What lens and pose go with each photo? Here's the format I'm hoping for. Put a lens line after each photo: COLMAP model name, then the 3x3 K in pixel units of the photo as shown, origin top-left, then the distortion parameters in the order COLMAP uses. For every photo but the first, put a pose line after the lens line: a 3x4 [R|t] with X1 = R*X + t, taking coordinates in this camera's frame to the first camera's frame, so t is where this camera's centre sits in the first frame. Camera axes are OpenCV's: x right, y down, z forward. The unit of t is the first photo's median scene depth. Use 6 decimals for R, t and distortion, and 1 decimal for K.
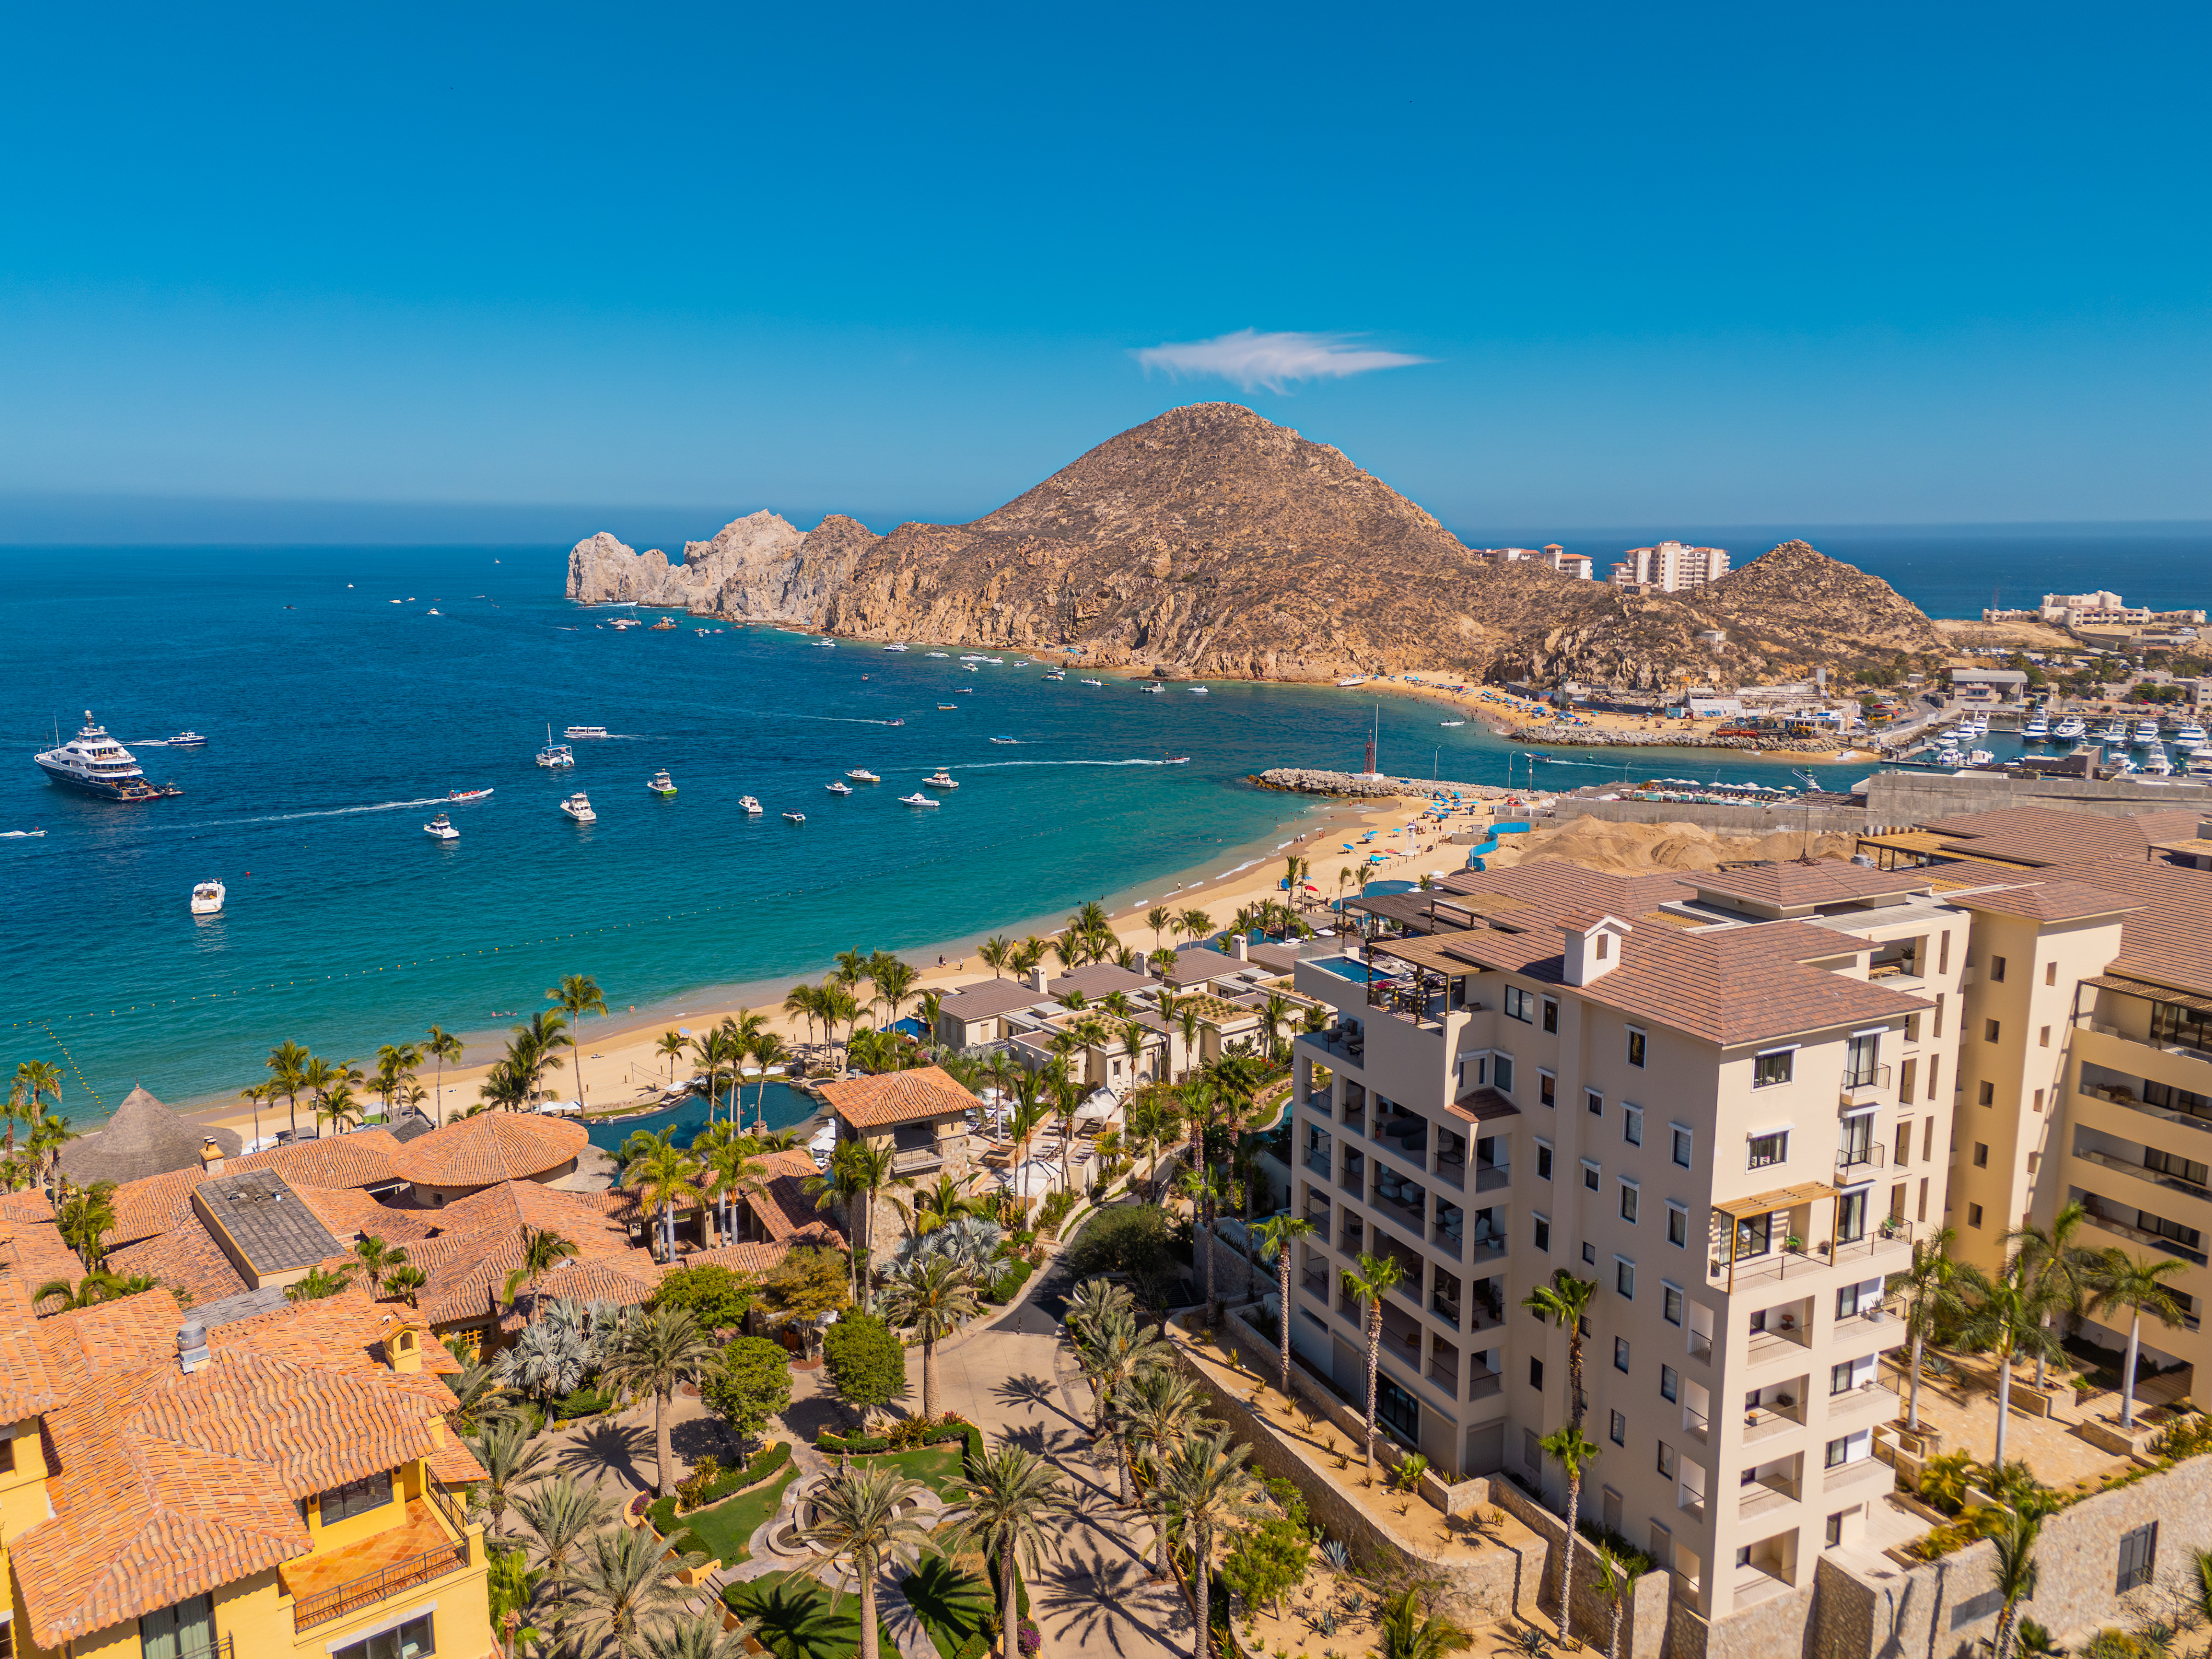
lens RADIAL K [[1809.1, 0, 997.7], [0, 1809.1, 906.4], [0, 0, 1]] dist [0.136450, -0.117899]
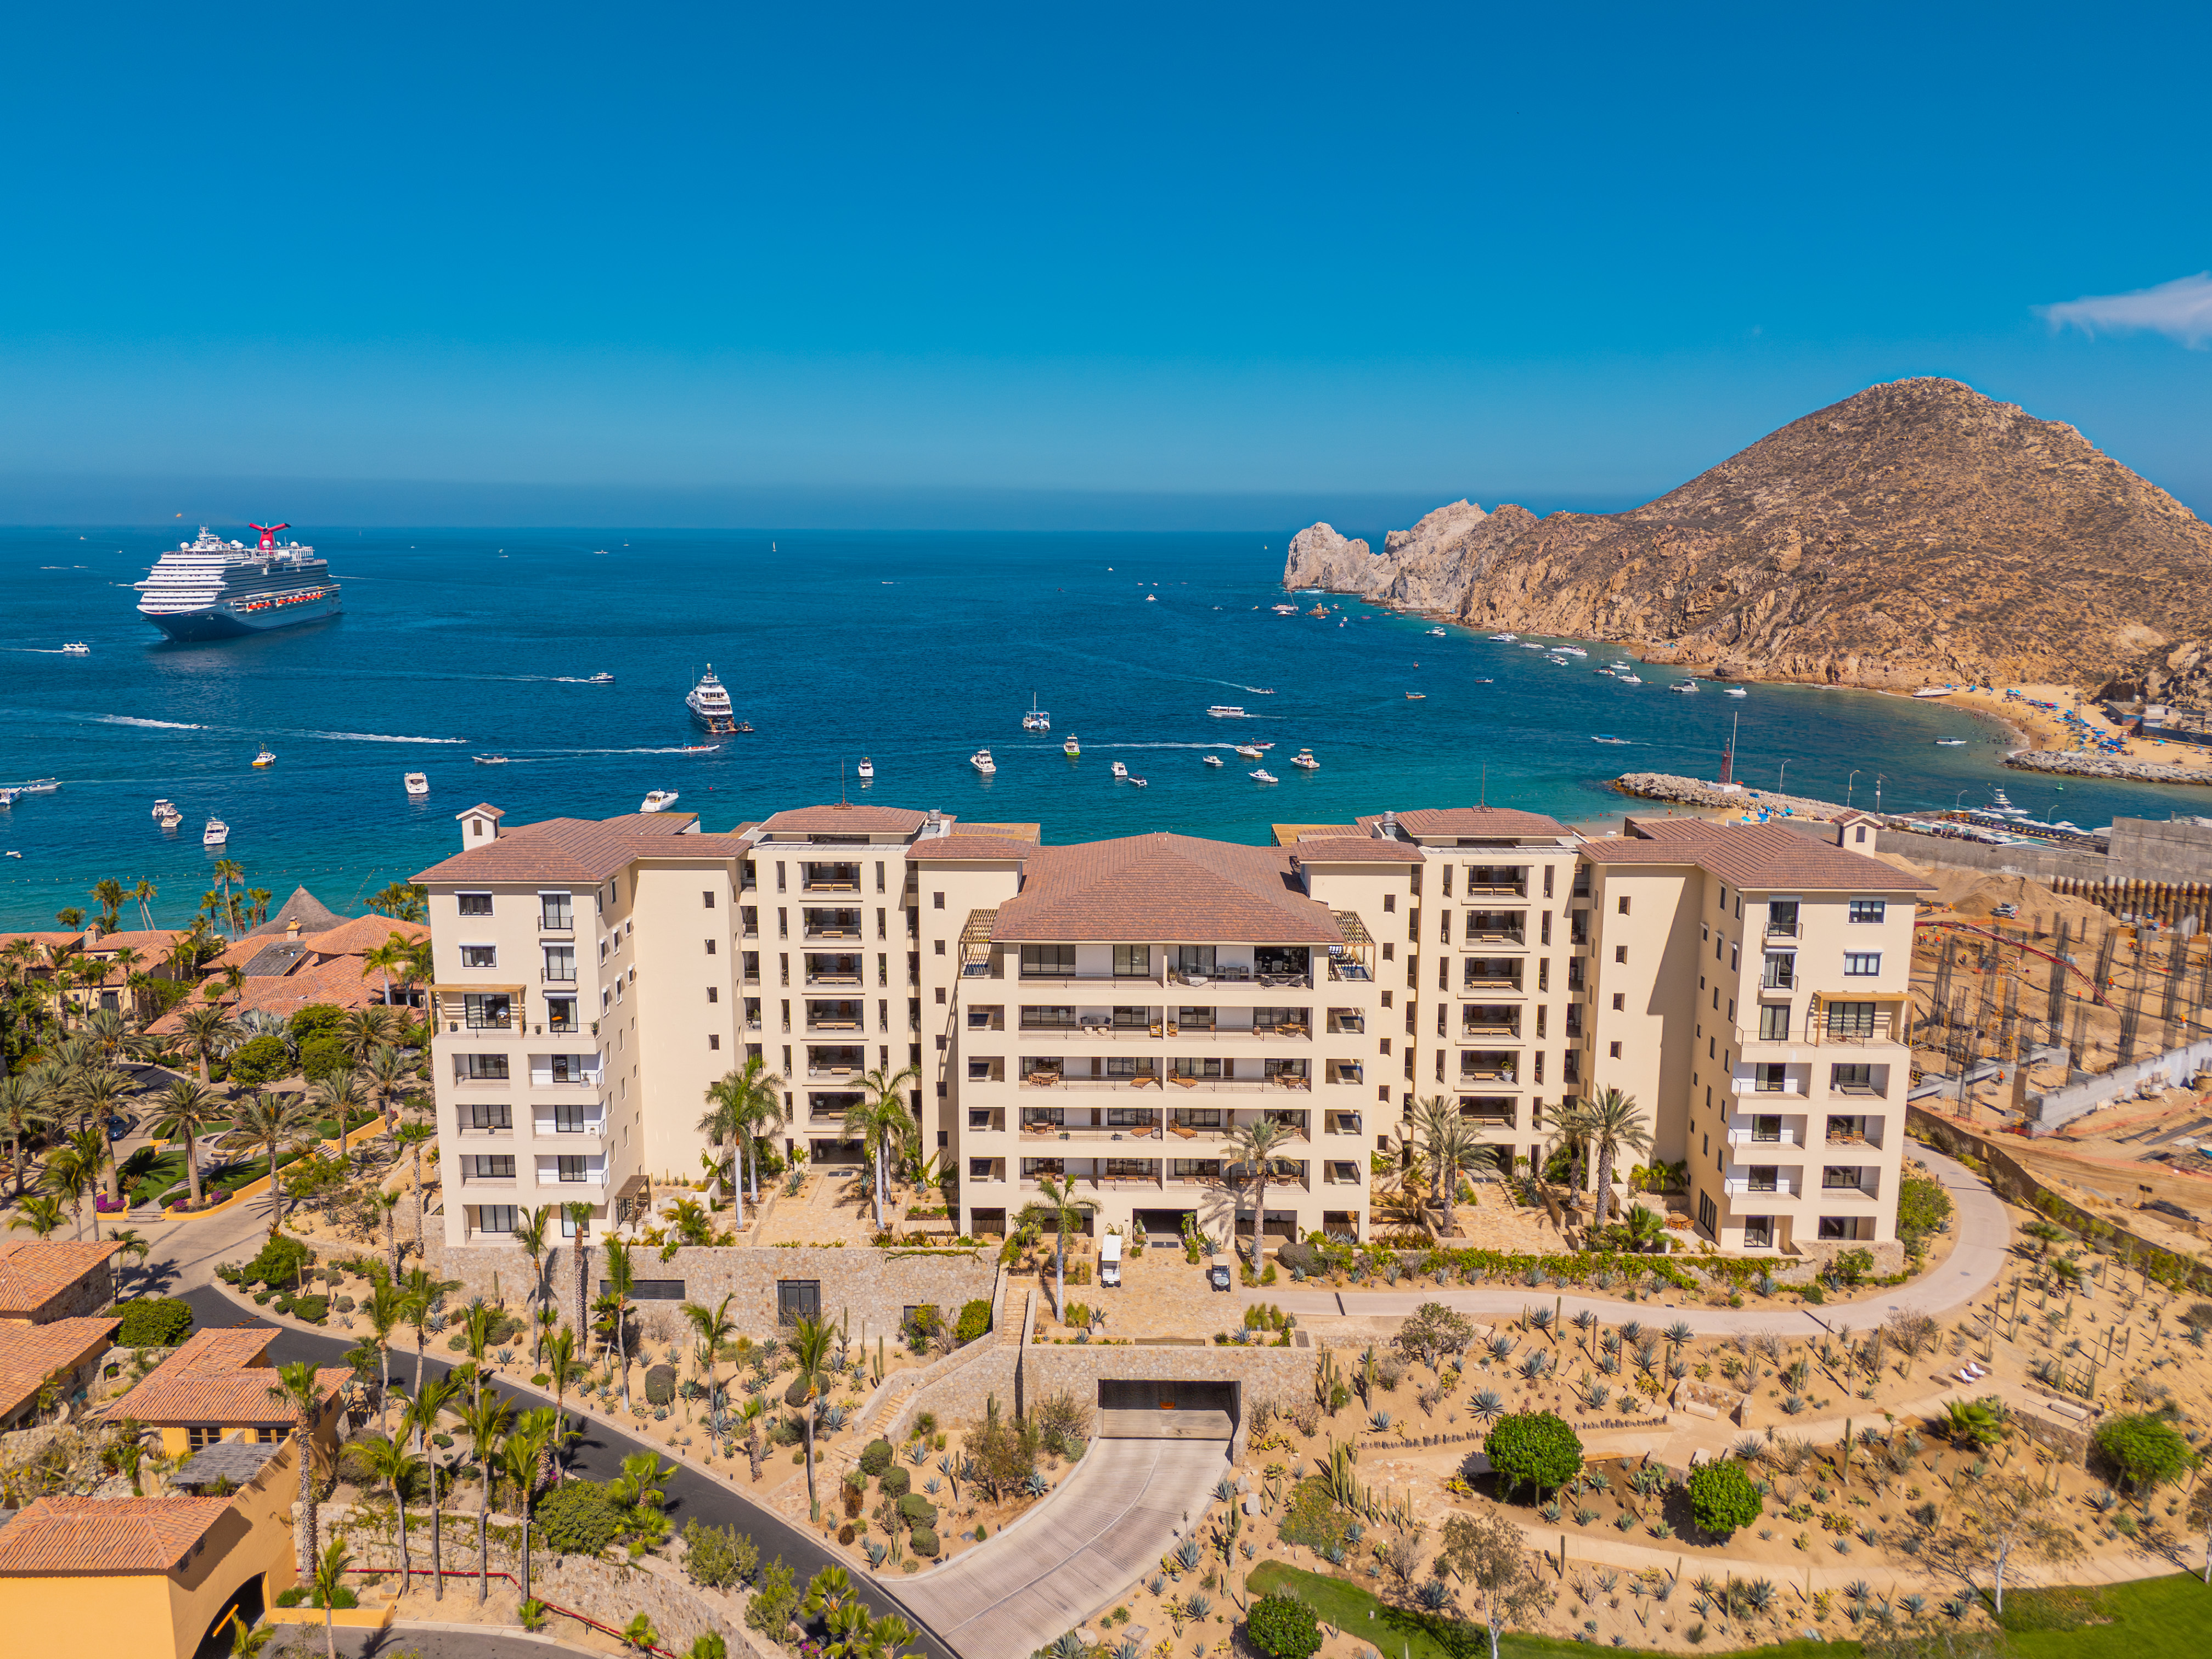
lens RADIAL K [[1809.1, 0, 997.7], [0, 1809.1, 906.4], [0, 0, 1]] dist [0.136450, -0.117899]
pose [[0.862169, 0.113022, -0.493853, 0.222485], [-0.108341, 0.993380, 0.038201, -0.002736], [0.494901, 0.020569, 0.868706, -0.020092]]
